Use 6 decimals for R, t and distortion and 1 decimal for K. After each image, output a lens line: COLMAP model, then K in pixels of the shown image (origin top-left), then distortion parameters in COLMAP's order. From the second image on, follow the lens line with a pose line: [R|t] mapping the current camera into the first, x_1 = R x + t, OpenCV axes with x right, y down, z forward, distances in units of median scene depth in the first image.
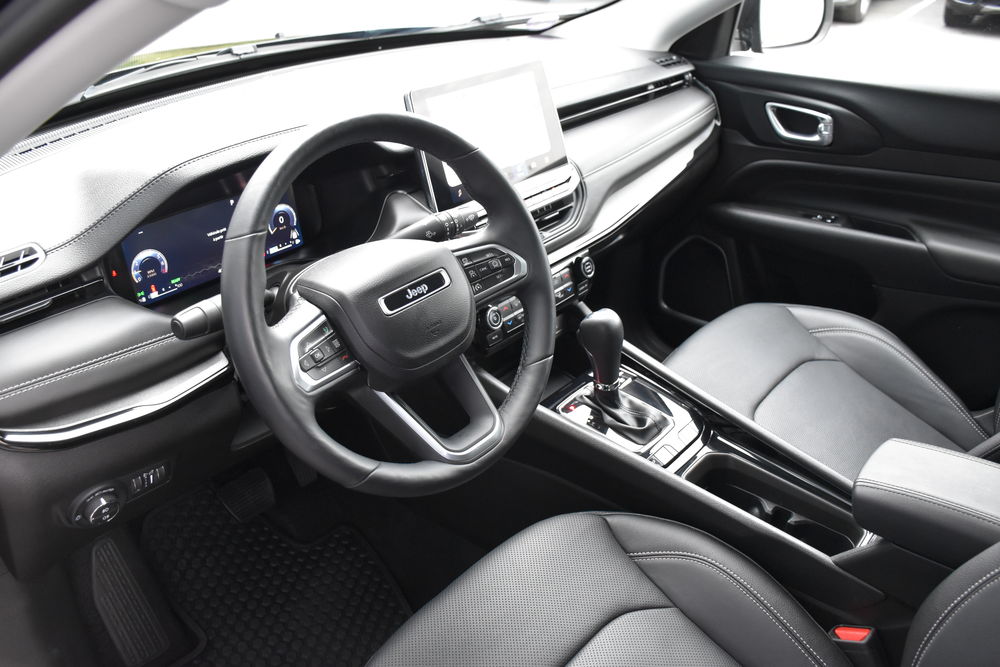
lens RADIAL K [[861.9, 0, 503.5], [0, 861.9, 330.0], [0, 0, 1]] dist [-0.078400, 0.057403]
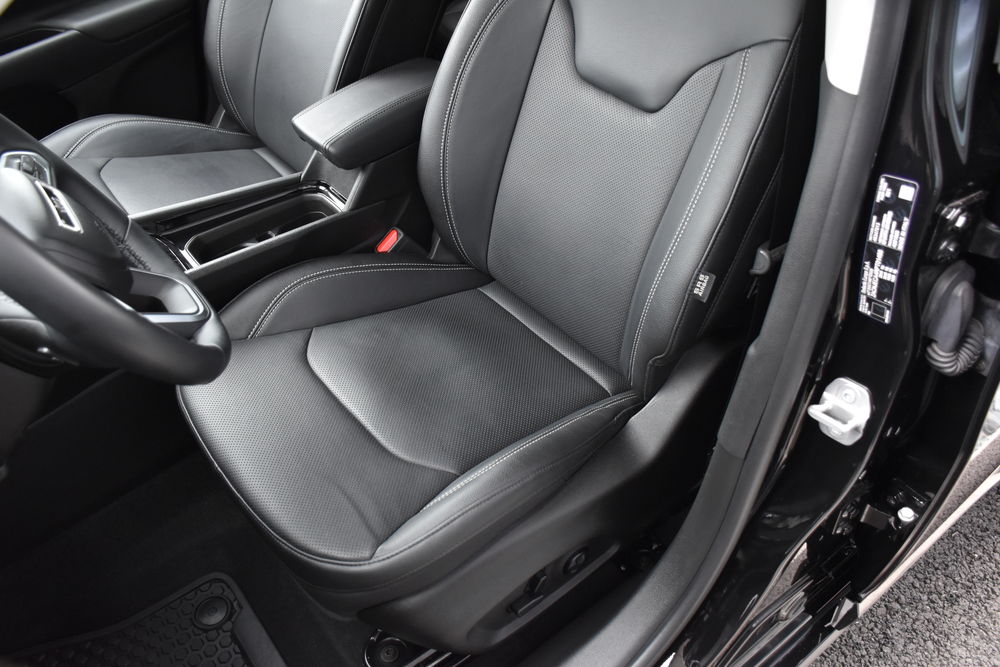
lens RADIAL K [[861.9, 0, 493.6], [0, 861.9, 338.9], [0, 0, 1]] dist [-0.078400, 0.057403]
pose [[0.225341, -0.682297, 0.695480, -0.385034], [0.534371, 0.683442, 0.497347, -0.080855], [-0.814659, 0.259572, 0.518608, 0.125228]]
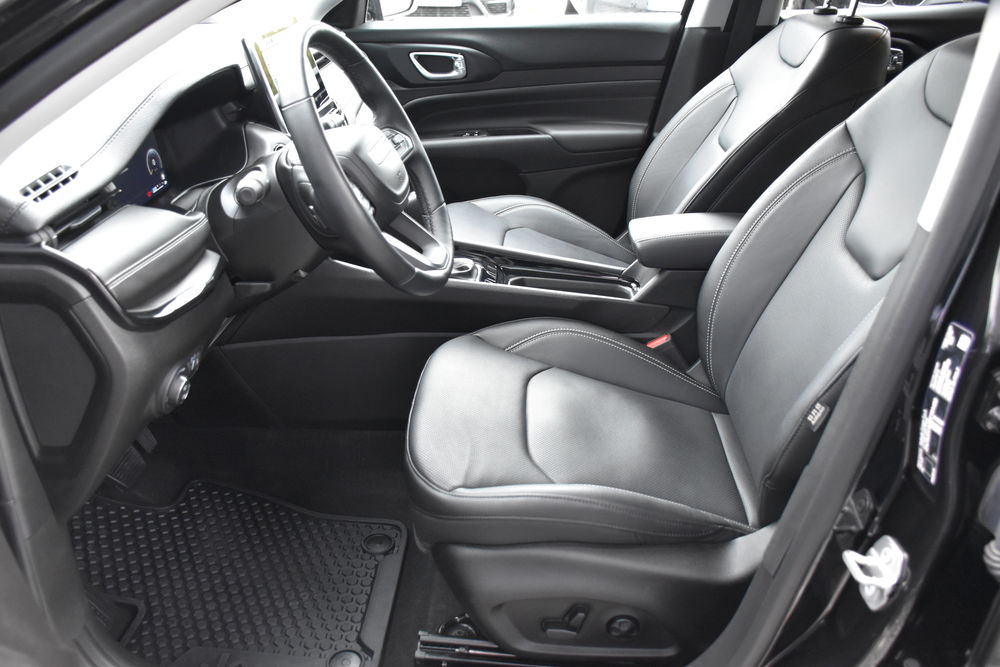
lens RADIAL K [[861.9, 0, 496.4], [0, 861.9, 335.1], [0, 0, 1]] dist [-0.078400, 0.057403]
pose [[0.800332, -0.268289, 0.536181, -0.416563], [0.286909, 0.956630, 0.050414, 0.118159], [-0.526452, 0.113487, 0.842596, -0.103914]]
